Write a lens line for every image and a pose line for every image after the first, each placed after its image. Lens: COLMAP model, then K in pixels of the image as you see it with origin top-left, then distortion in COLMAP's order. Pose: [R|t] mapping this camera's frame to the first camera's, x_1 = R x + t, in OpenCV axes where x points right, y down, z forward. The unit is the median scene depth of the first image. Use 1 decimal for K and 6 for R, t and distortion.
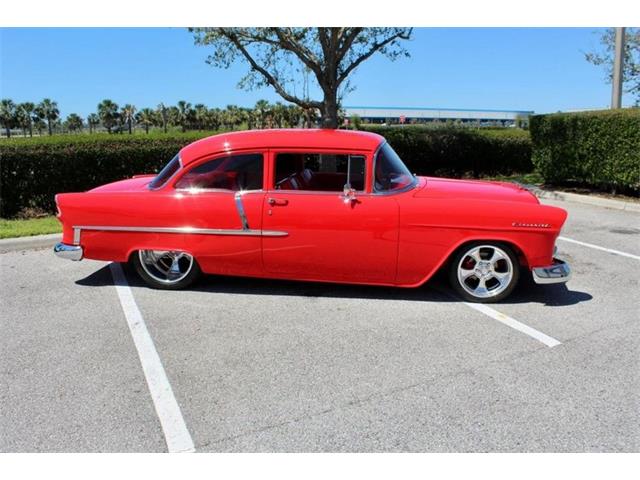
lens RADIAL K [[530.7, 0, 320.0], [0, 530.7, 240.0], [0, 0, 1]] dist [-0.164376, 0.144517]
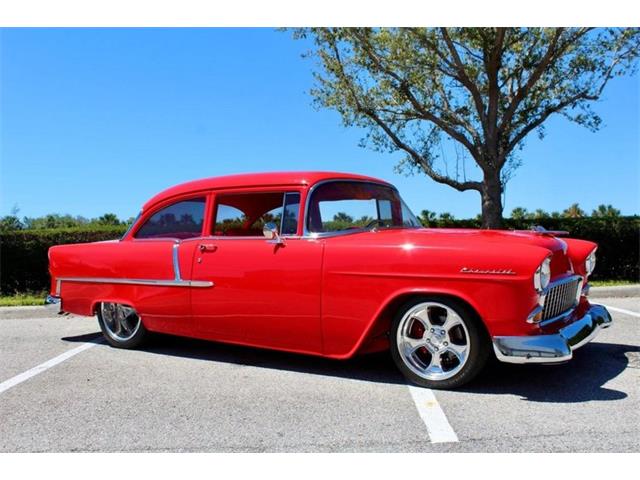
lens RADIAL K [[615.3, 0, 320.0], [0, 615.3, 240.0], [0, 0, 1]] dist [-0.160072, 0.191027]
pose [[0.901786, -0.013905, -0.431960, 0.219286], [-0.079513, 0.977083, -0.197449, 0.041498], [0.424806, 0.212403, 0.880014, 0.080861]]
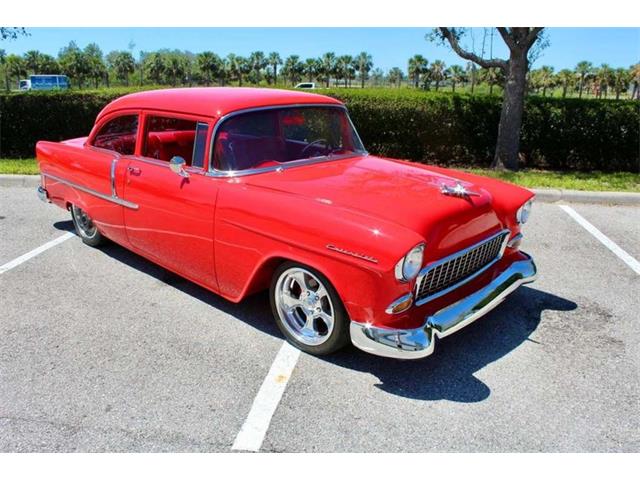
lens RADIAL K [[530.7, 0, 320.0], [0, 530.7, 240.0], [0, 0, 1]] dist [-0.164376, 0.144517]
pose [[0.829592, 0.185405, -0.526689, 0.278524], [-0.144695, 0.982424, 0.117923, -0.044283], [0.539296, -0.021618, 0.841839, 0.180762]]
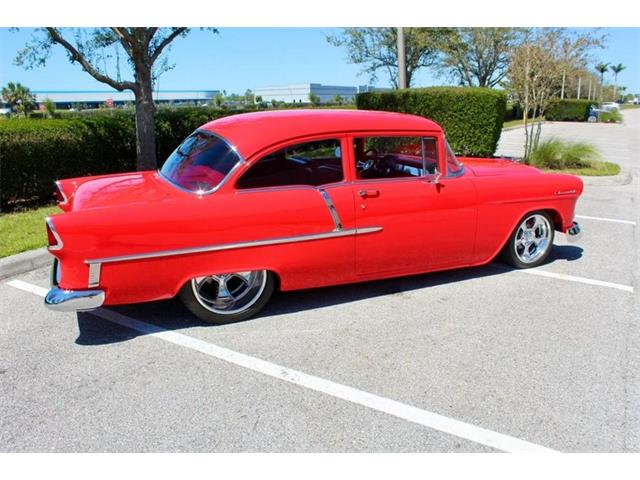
lens RADIAL K [[530.7, 0, 320.0], [0, 530.7, 240.0], [0, 0, 1]] dist [-0.164376, 0.144517]
pose [[0.844610, -0.142897, 0.515959, -0.256106], [0.124769, 0.989723, 0.069865, -0.028335], [-0.520640, 0.005367, 0.853759, 0.125504]]
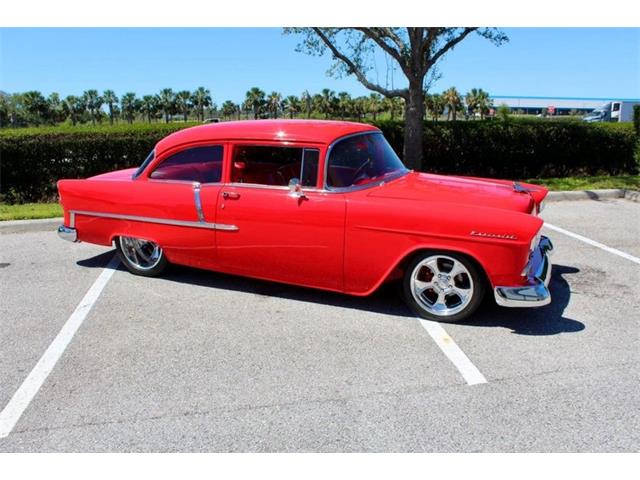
lens RADIAL K [[530.7, 0, 320.0], [0, 530.7, 240.0], [0, 0, 1]] dist [-0.164376, 0.144517]
pose [[0.961533, 0.063018, -0.267363, 0.144380], [-0.057318, 0.997932, 0.029079, -0.011761], [0.268643, -0.012635, 0.963157, 0.046051]]
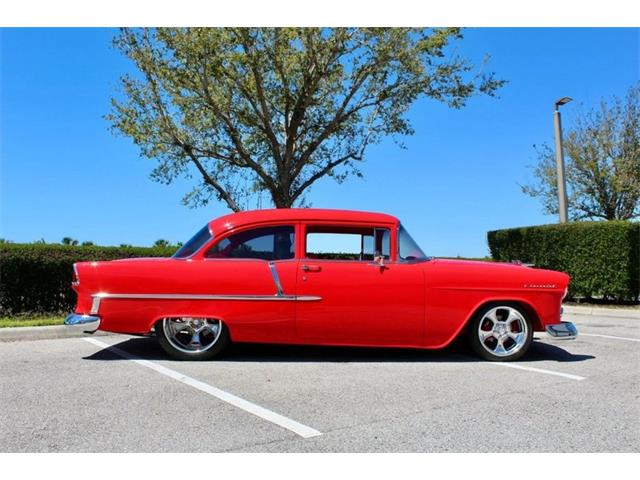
lens RADIAL K [[615.3, 0, 320.0], [0, 615.3, 240.0], [0, 0, 1]] dist [-0.160072, 0.191027]
pose [[0.987127, 0.019845, 0.158704, -0.108499], [0.023217, 0.963983, -0.264948, 0.083426], [-0.158246, 0.265222, 0.951113, -0.077464]]
